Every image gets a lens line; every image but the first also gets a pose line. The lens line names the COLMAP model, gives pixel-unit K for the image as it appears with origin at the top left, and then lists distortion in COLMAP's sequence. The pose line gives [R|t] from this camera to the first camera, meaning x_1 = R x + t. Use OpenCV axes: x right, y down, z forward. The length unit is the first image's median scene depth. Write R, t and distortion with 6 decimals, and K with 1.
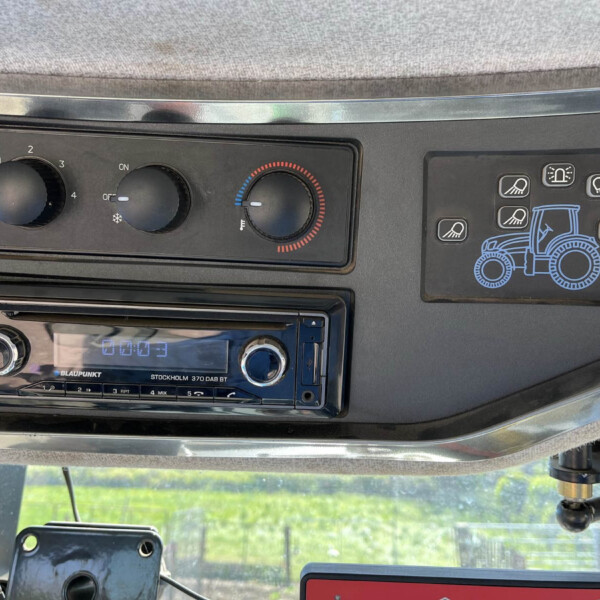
lens RADIAL K [[650.7, 0, 300.0], [0, 650.7, 300.0], [0, 0, 1]] dist [0.125727, -0.199437]
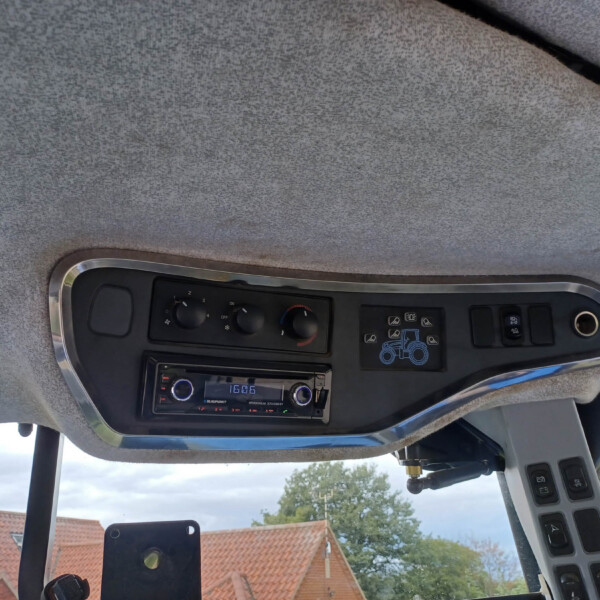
lens RADIAL K [[627.5, 0, 287.0], [0, 627.5, 290.3], [0, 0, 1]] dist [0.056930, -0.001846]
pose [[0.939739, 0.054594, 0.337505, -0.800856], [0.023343, 0.974620, -0.222646, 0.213696], [-0.341095, 0.217108, 0.914614, -0.952898]]
